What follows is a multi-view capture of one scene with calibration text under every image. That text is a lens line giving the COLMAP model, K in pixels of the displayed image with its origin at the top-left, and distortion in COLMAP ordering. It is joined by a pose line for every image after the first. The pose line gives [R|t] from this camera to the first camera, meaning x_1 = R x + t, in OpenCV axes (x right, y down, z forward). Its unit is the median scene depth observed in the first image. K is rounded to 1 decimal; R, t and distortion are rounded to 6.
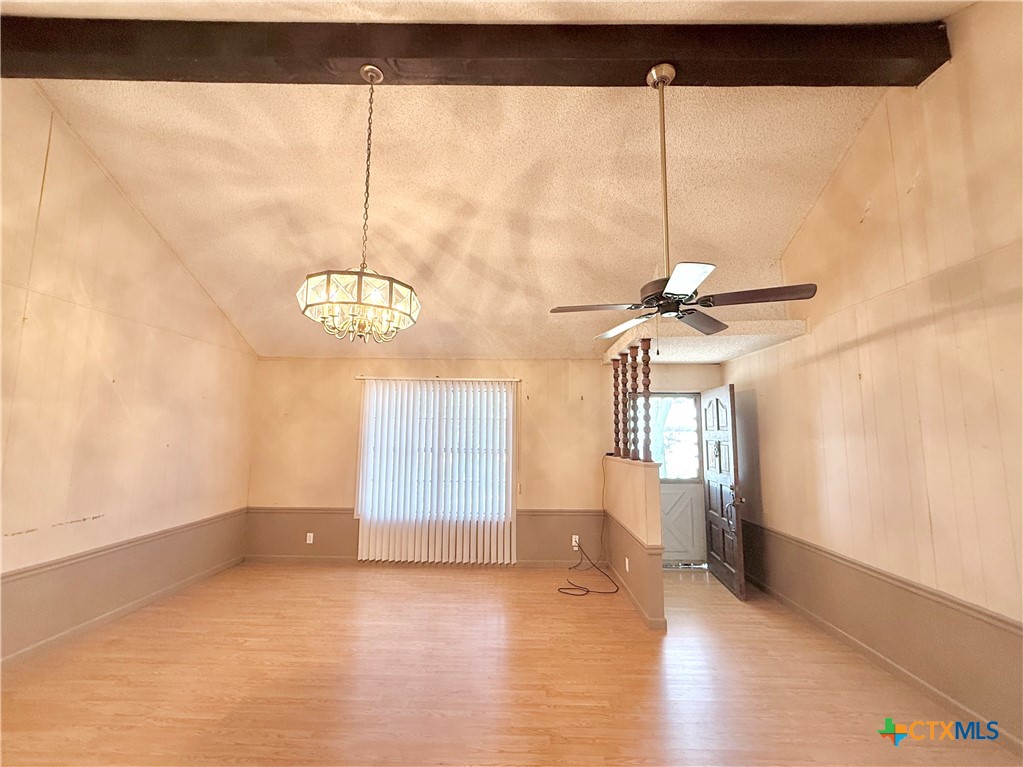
lens RADIAL K [[416.0, 0, 512.0], [0, 416.0, 385.8], [0, 0, 1]] dist [-0.000999, -0.000145]
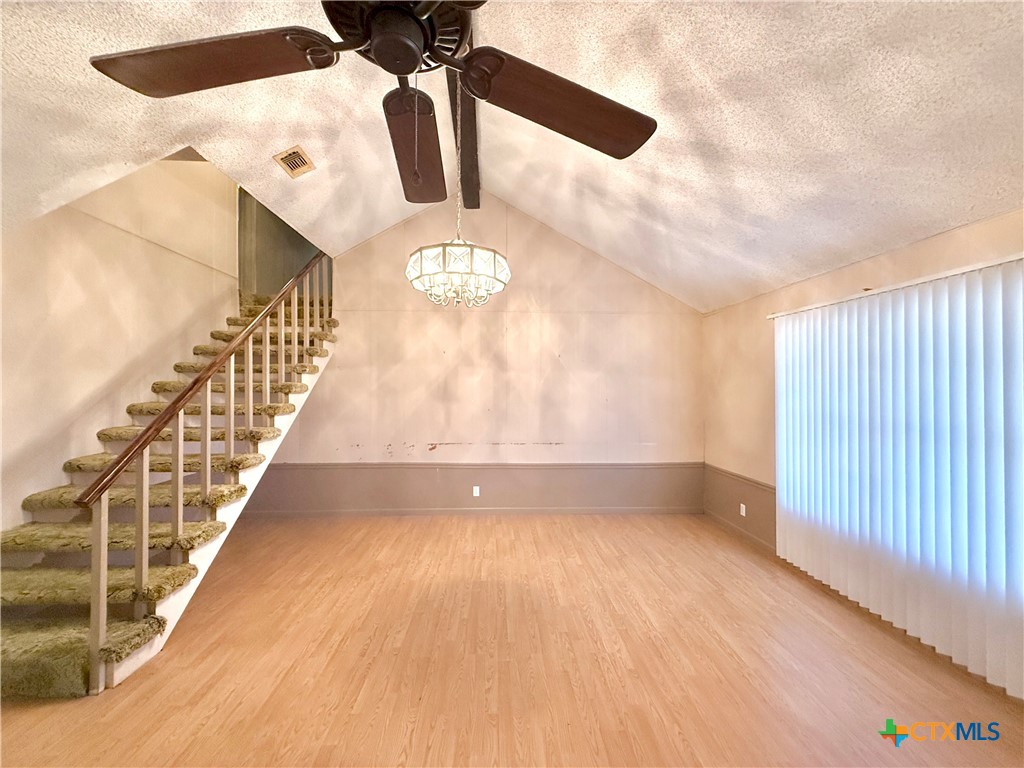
lens RADIAL K [[407.8, 0, 510.4], [0, 407.8, 386.6], [0, 0, 1]] dist [-0.001373, 0.000244]
pose [[0.063131, -0.013502, -0.997914, 0.450721], [0.108486, 0.994076, -0.006587, 0.079636], [0.992091, -0.107844, 0.064222, 0.637236]]
